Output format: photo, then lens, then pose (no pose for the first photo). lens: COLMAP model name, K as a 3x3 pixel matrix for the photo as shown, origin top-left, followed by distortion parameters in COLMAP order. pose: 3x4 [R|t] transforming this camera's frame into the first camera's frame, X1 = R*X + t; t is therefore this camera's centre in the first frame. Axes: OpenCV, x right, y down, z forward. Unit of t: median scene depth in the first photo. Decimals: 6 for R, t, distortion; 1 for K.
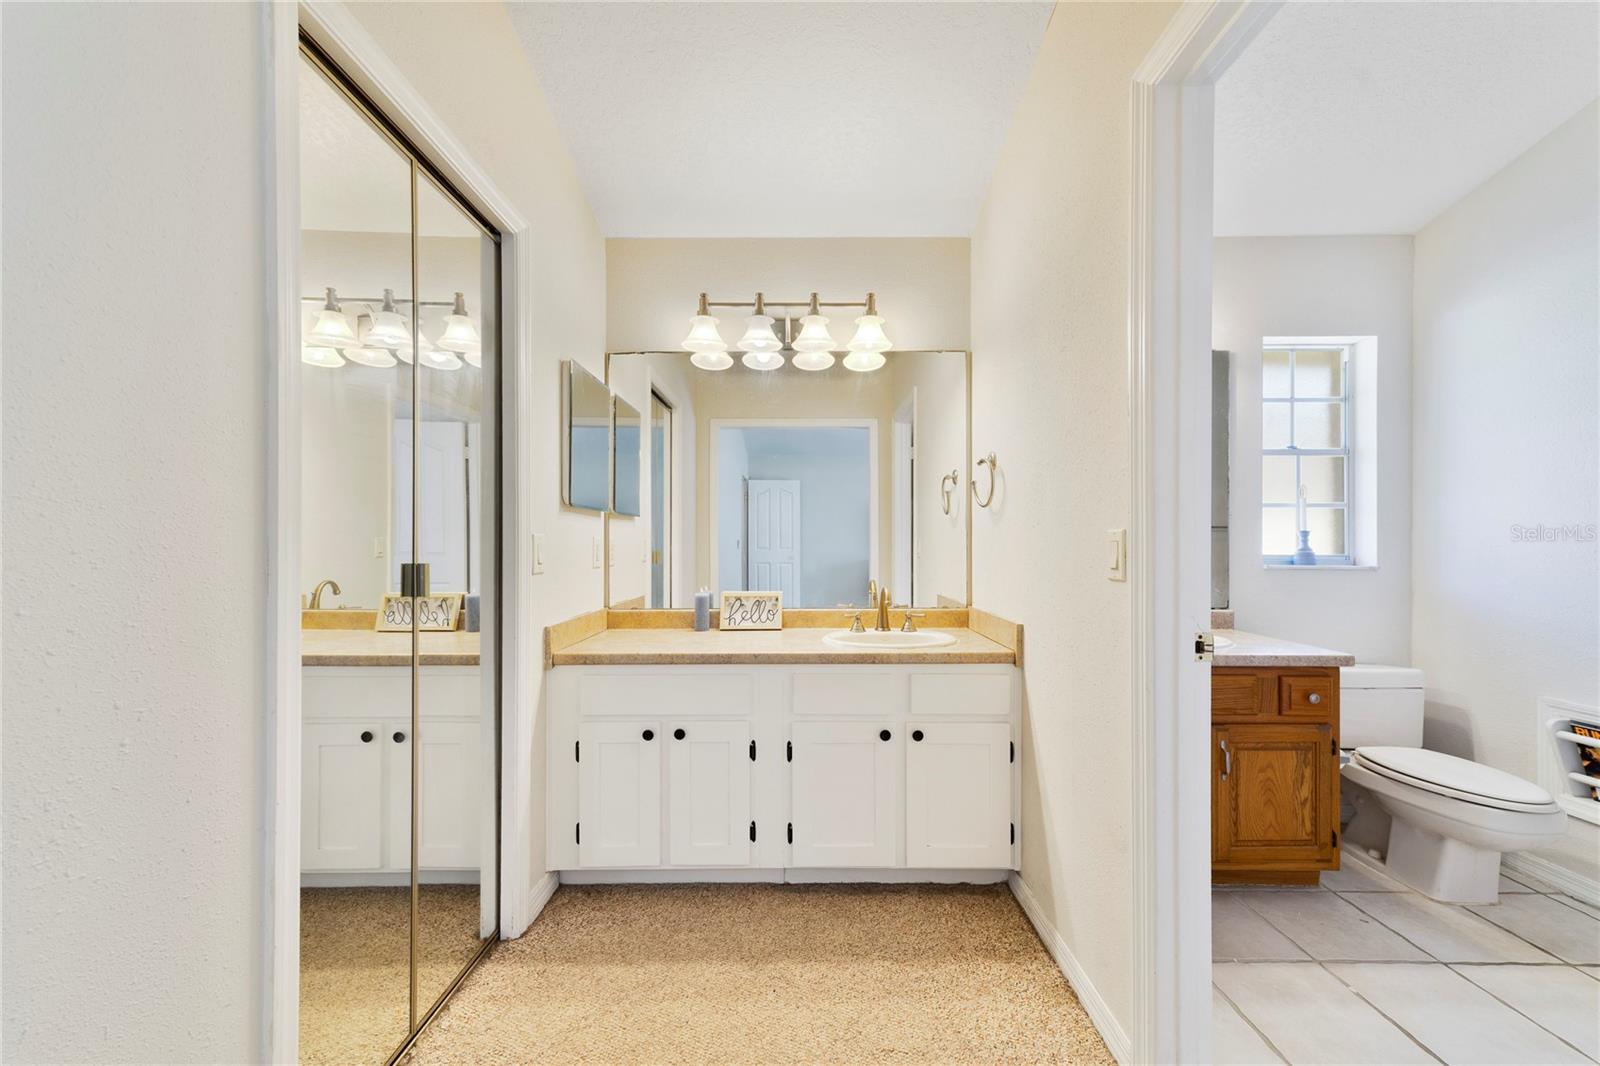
lens RADIAL K [[607.7, 0, 800.8], [0, 607.7, 540.2], [0, 0, 1]] dist [0.012205, -0.000118]
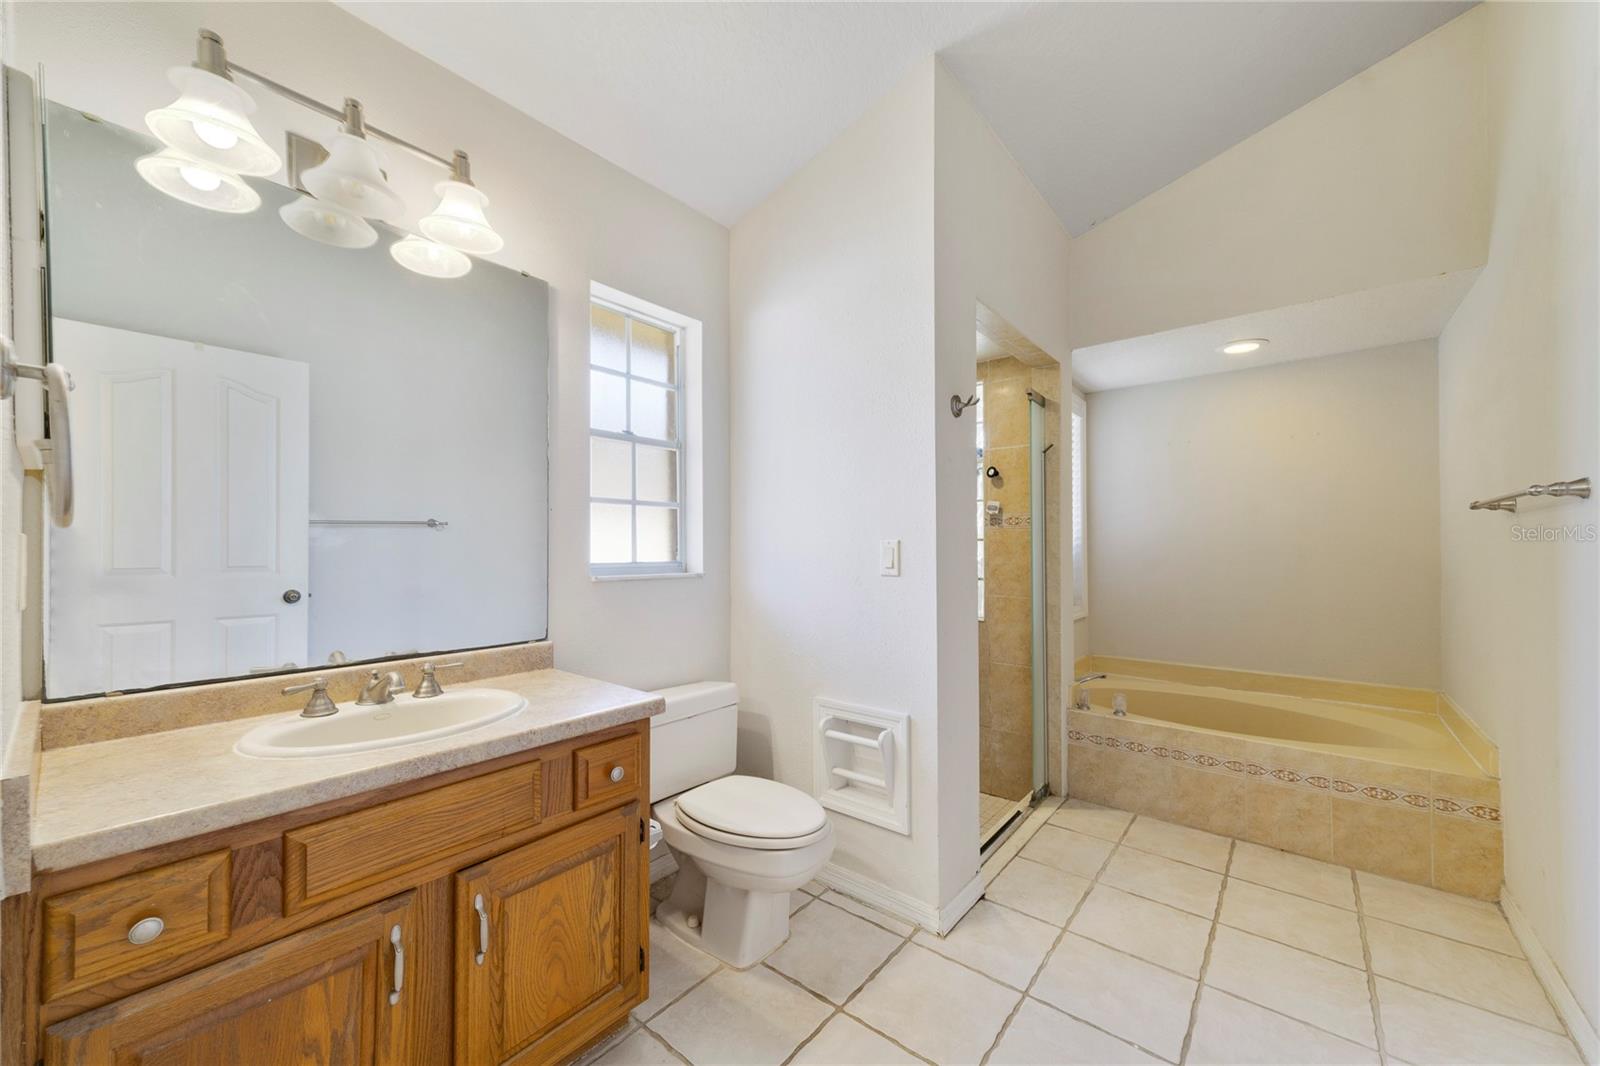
lens RADIAL K [[616.4, 0, 804.1], [0, 616.4, 543.1], [0, 0, 1]] dist [-0.026776, 0.012429]
pose [[0.642236, 0.001480, 0.766505, 0.437682], [0.003103, 0.999985, -0.004530, 0.003410], [-0.766501, 0.005287, 0.642222, 0.390530]]
